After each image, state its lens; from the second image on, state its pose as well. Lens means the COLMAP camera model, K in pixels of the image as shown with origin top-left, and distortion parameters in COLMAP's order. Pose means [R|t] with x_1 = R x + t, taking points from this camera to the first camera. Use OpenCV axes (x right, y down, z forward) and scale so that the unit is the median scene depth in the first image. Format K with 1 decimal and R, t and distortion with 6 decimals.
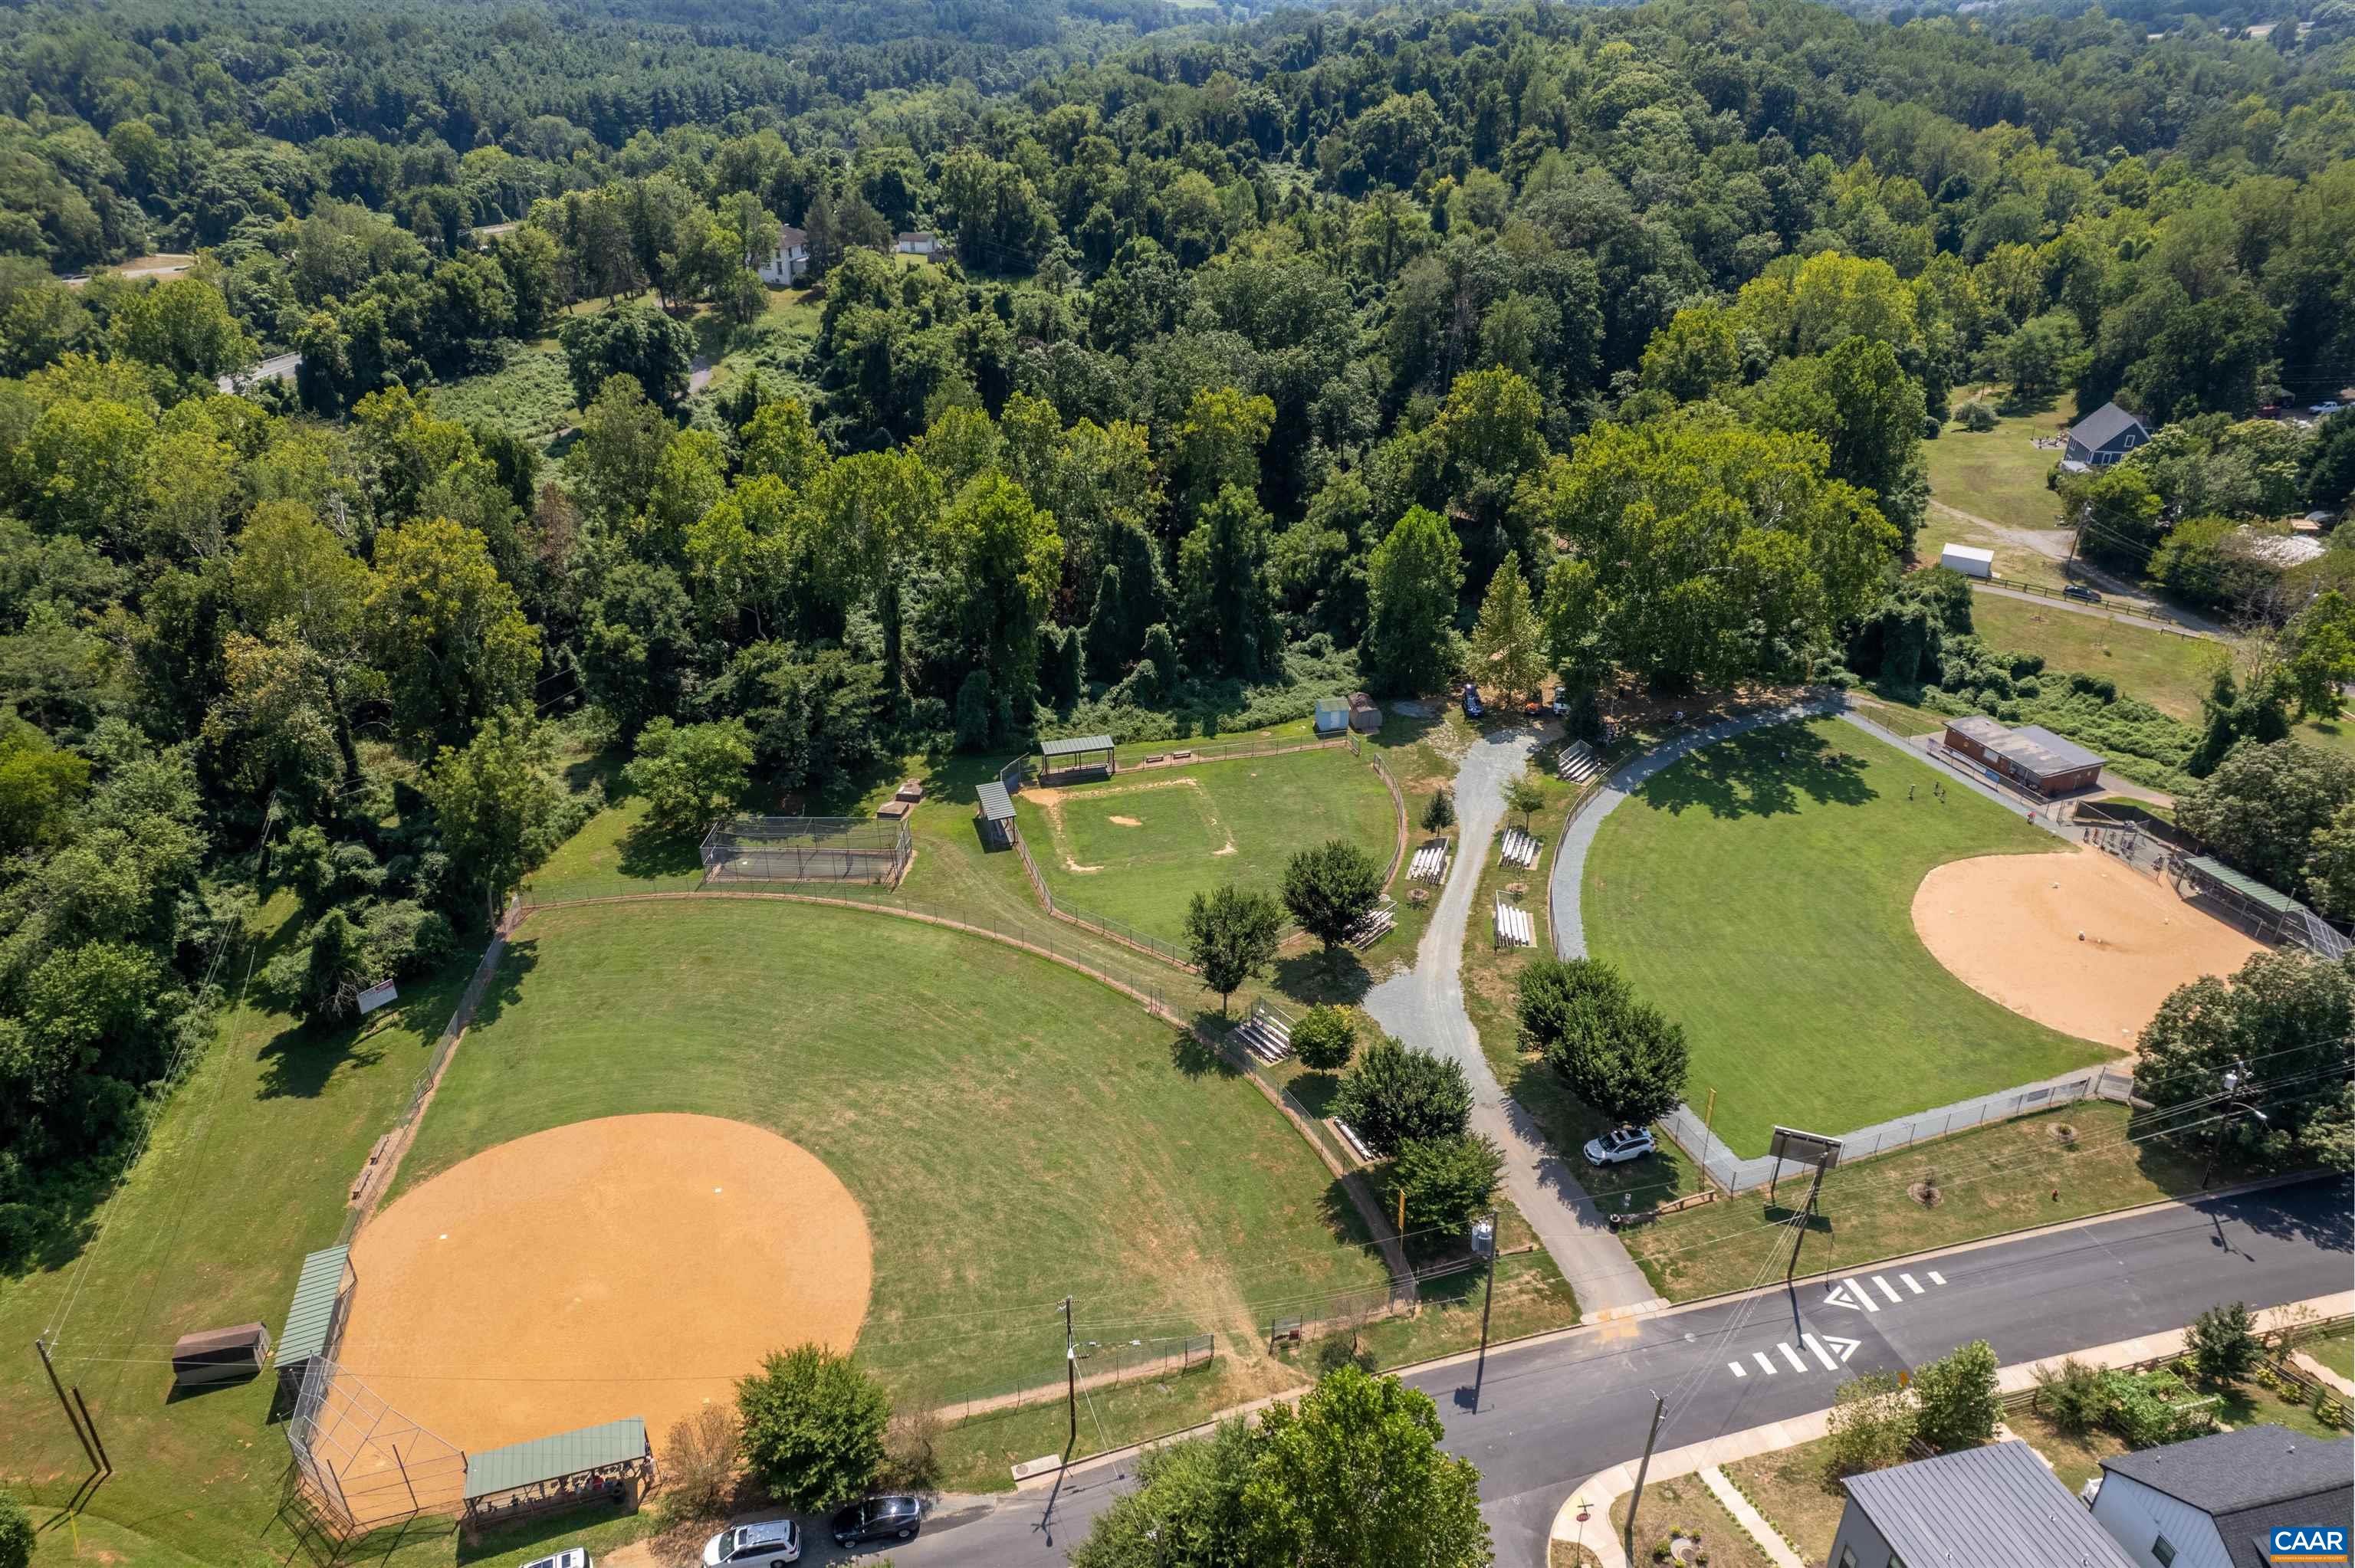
lens RADIAL K [[1506.2, 0, 1177.5], [0, 1506.2, 784.0], [0, 0, 1]] dist [-0.076384, 0.068915]
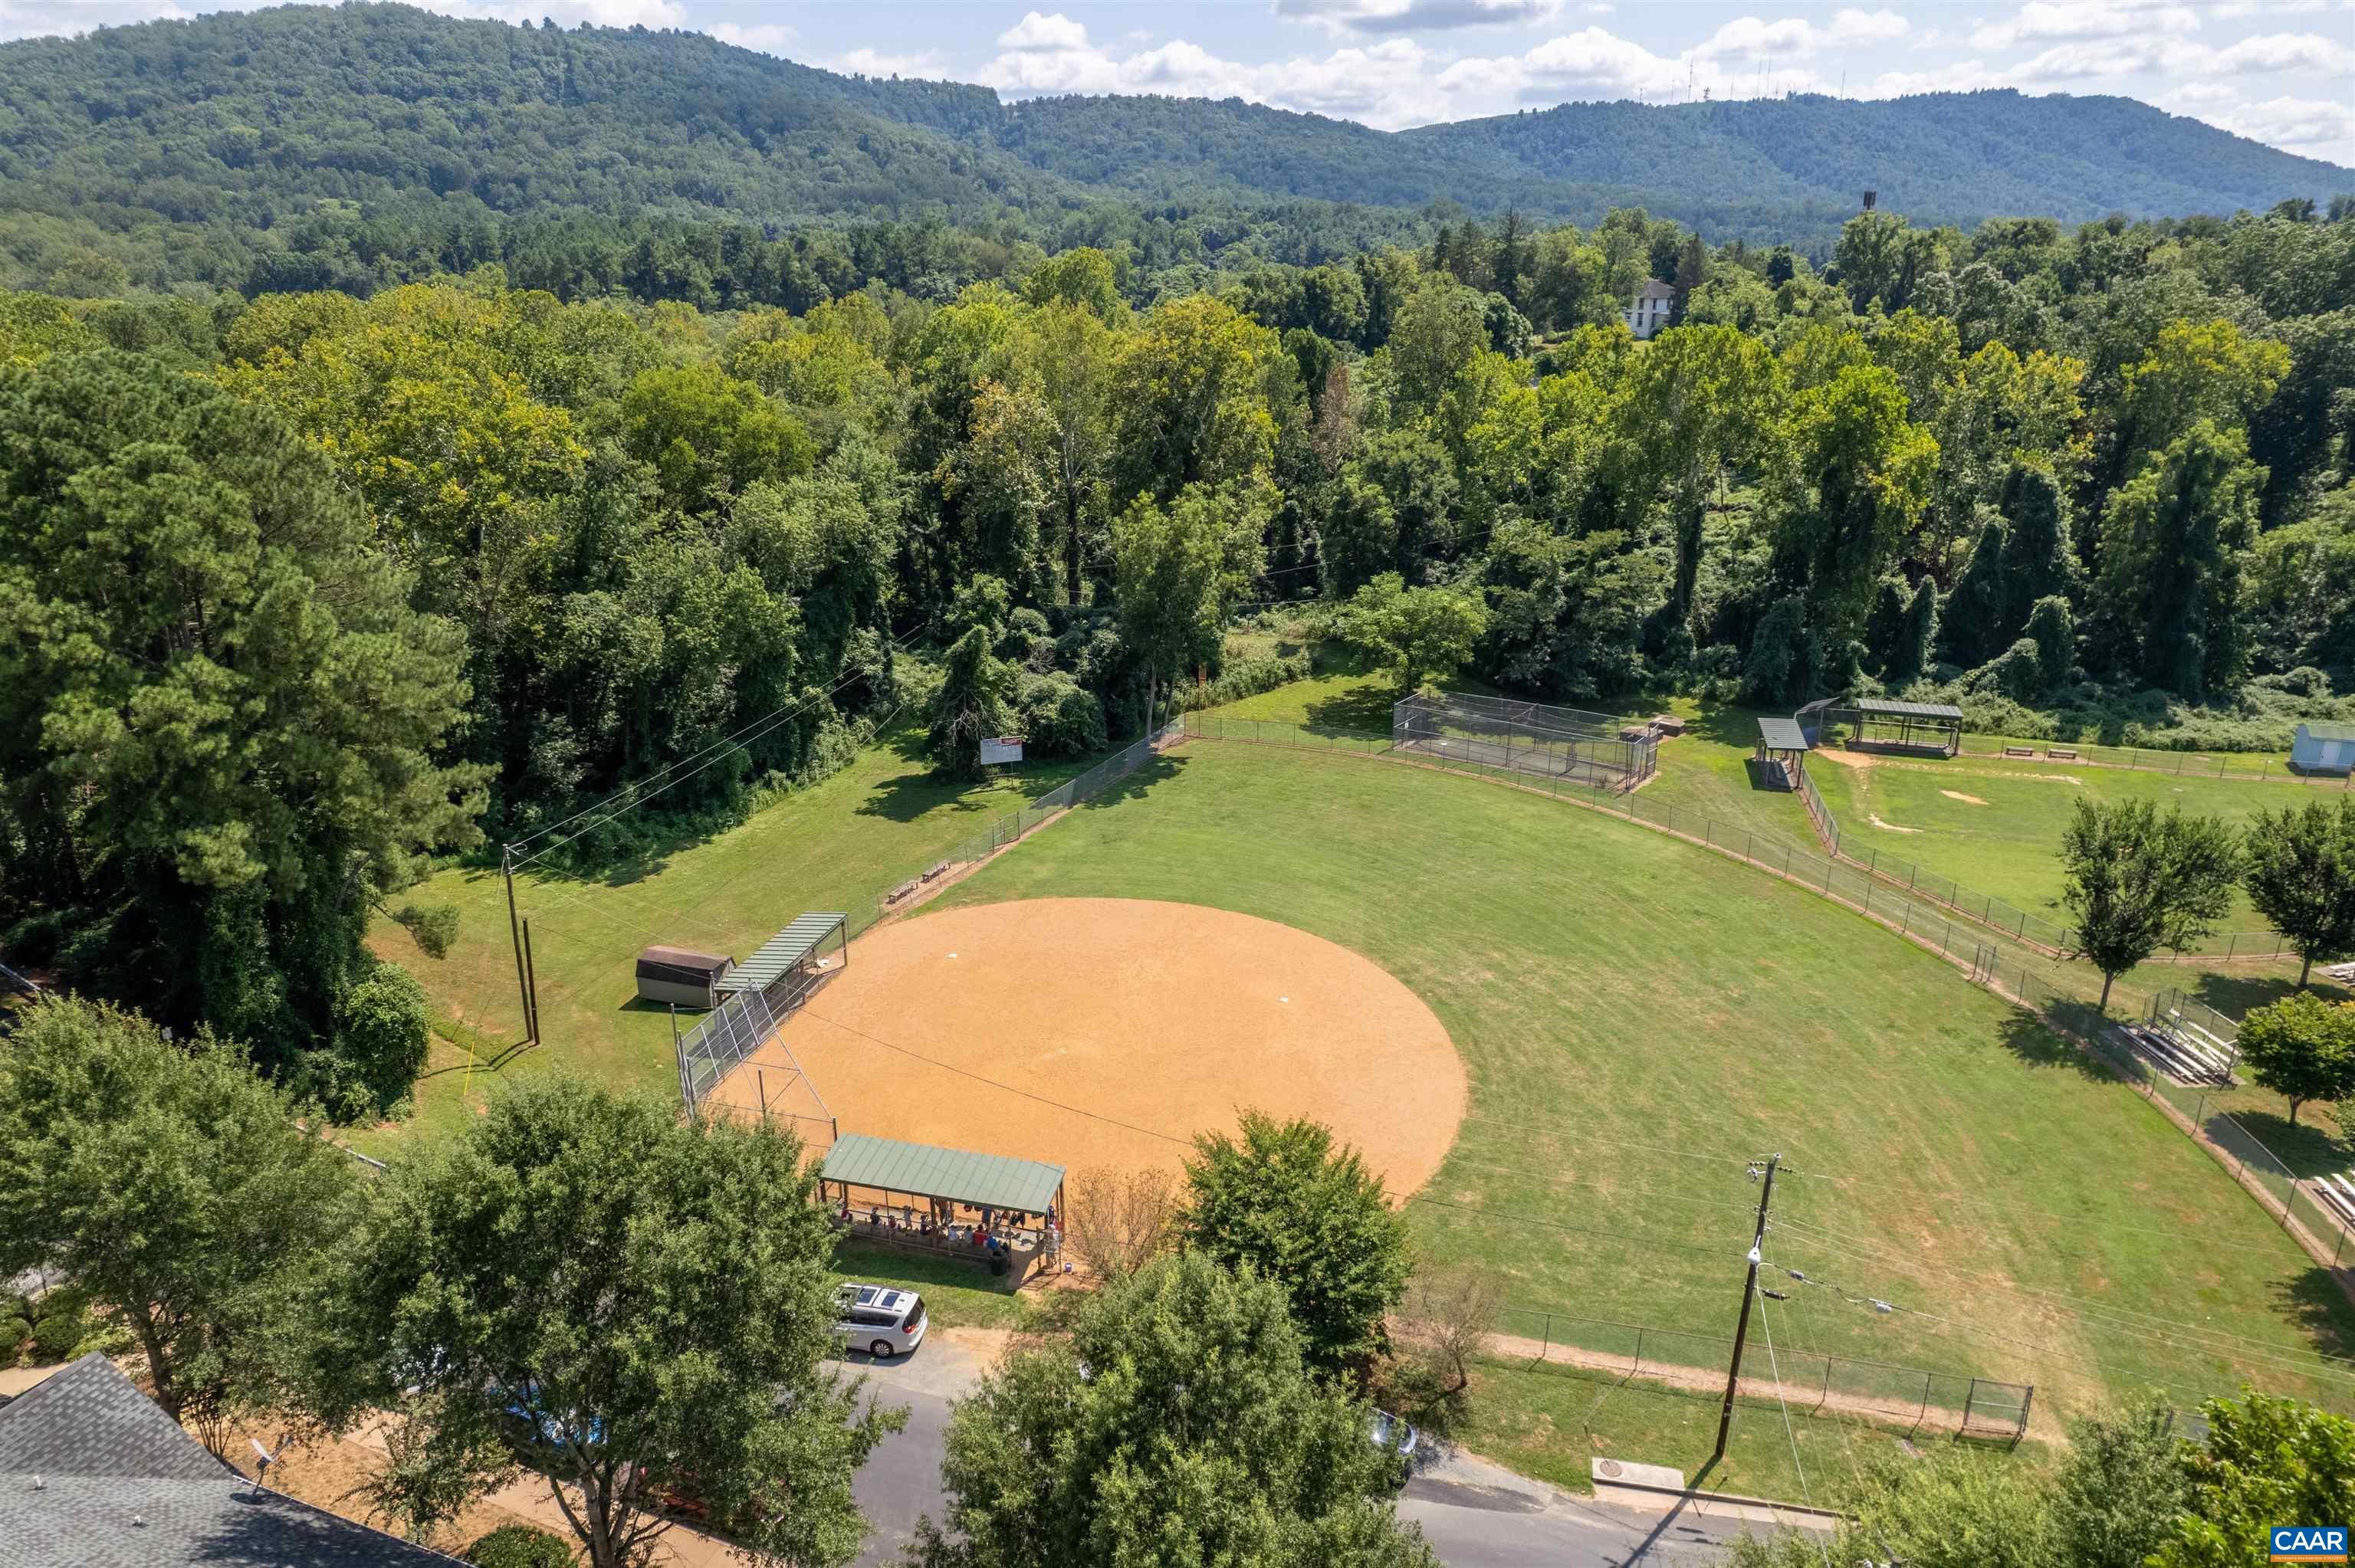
lens RADIAL K [[1506.2, 0, 1177.5], [0, 1506.2, 784.0], [0, 0, 1]] dist [-0.076384, 0.068915]
pose [[0.853335, 0.176230, -0.490676, -0.011088], [-0.244904, 0.966336, -0.078847, 0.195424], [0.460262, 0.187452, 0.867767, 0.263195]]
